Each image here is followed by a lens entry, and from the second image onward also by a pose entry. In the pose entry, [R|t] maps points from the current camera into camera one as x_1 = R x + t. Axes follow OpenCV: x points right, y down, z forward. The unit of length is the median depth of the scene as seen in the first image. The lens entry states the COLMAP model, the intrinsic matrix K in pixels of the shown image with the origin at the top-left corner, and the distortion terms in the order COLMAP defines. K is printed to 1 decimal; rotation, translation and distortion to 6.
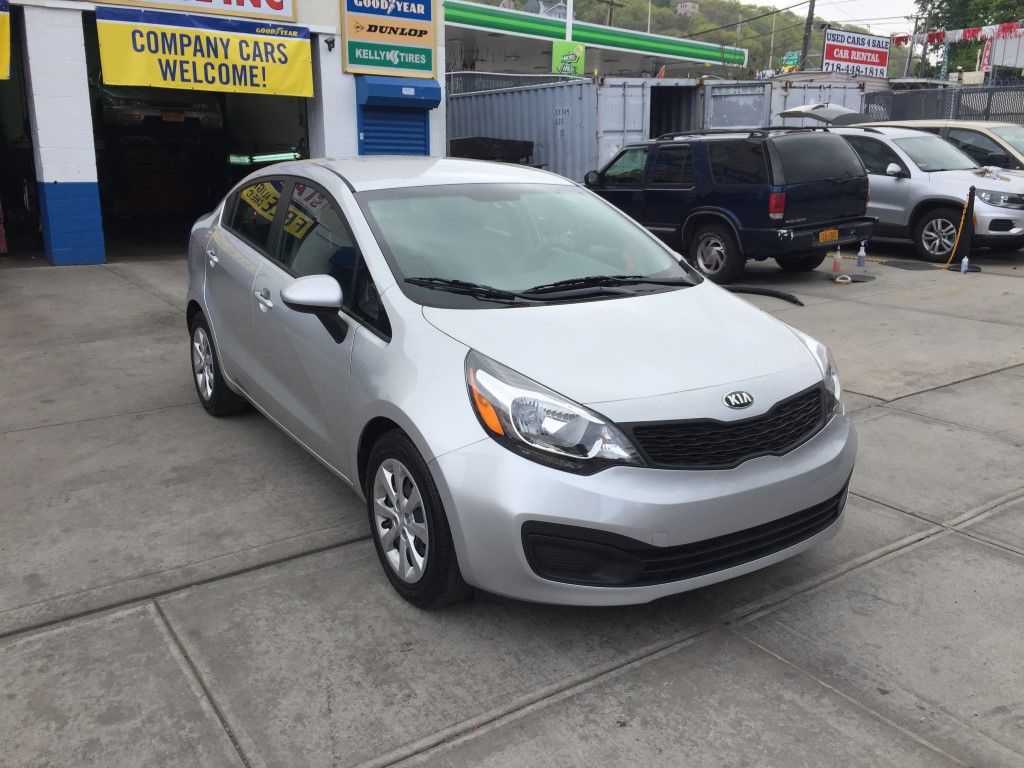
lens RADIAL K [[876.8, 0, 515.1], [0, 876.8, 379.5], [0, 0, 1]] dist [0.089074, -0.132153]
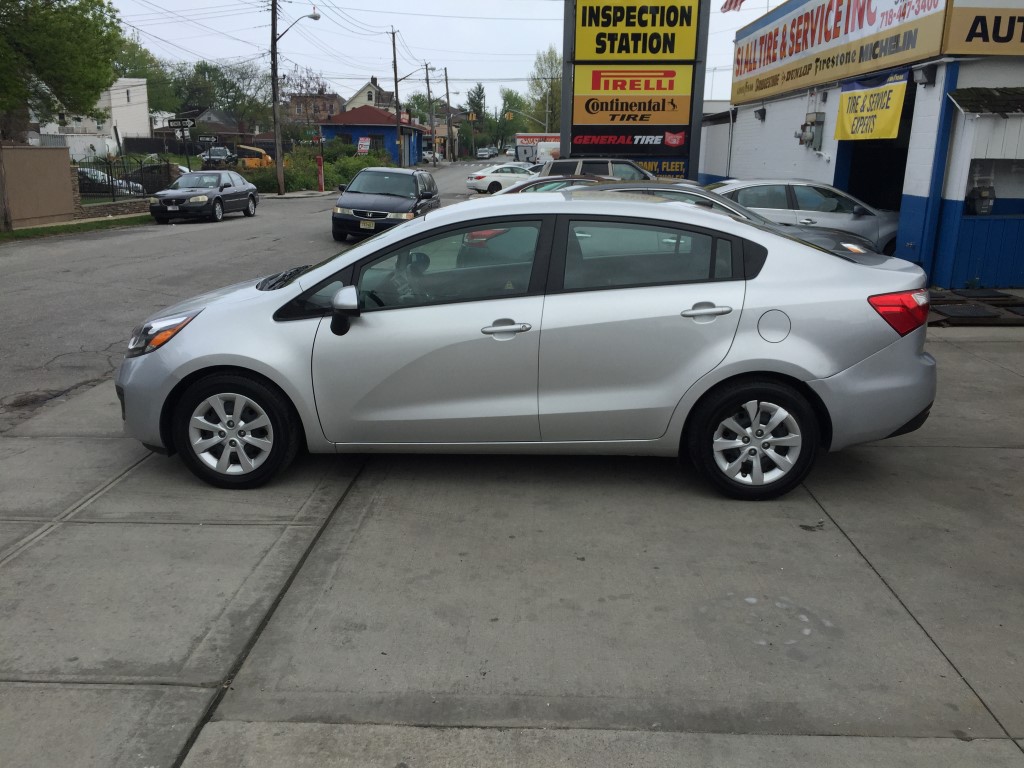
lens RADIAL K [[870.0, 0, 512.0], [0, 870.0, 384.0], [0, 0, 1]] dist [0.083771, -0.121545]
pose [[-0.586763, 0.190379, -0.787061, 1.006138], [-0.213053, 0.901428, 0.376877, -0.537232], [0.781228, 0.388823, -0.488363, 1.948359]]
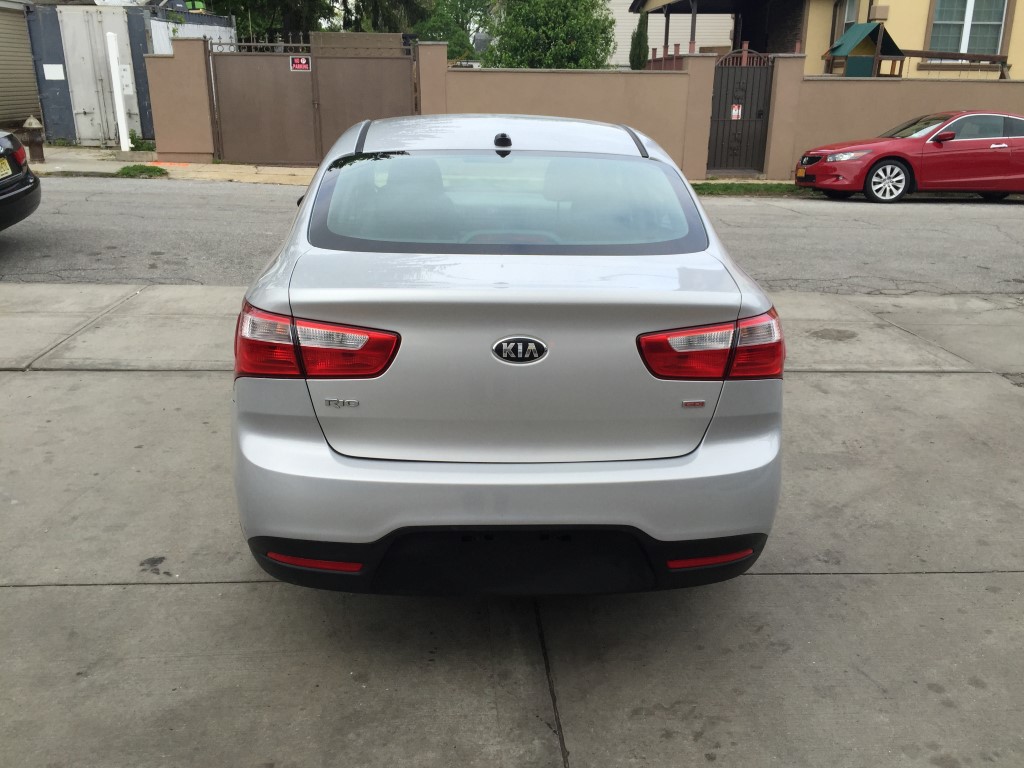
lens RADIAL K [[885.9, 0, 507.1], [0, 885.9, 374.4], [0, 0, 1]] dist [0.073144, -0.109389]
pose [[-0.866928, -0.168827, 0.468970, -0.706423], [0.105575, 0.857343, 0.503803, -0.574589], [-0.487124, 0.486272, -0.725431, 2.132680]]
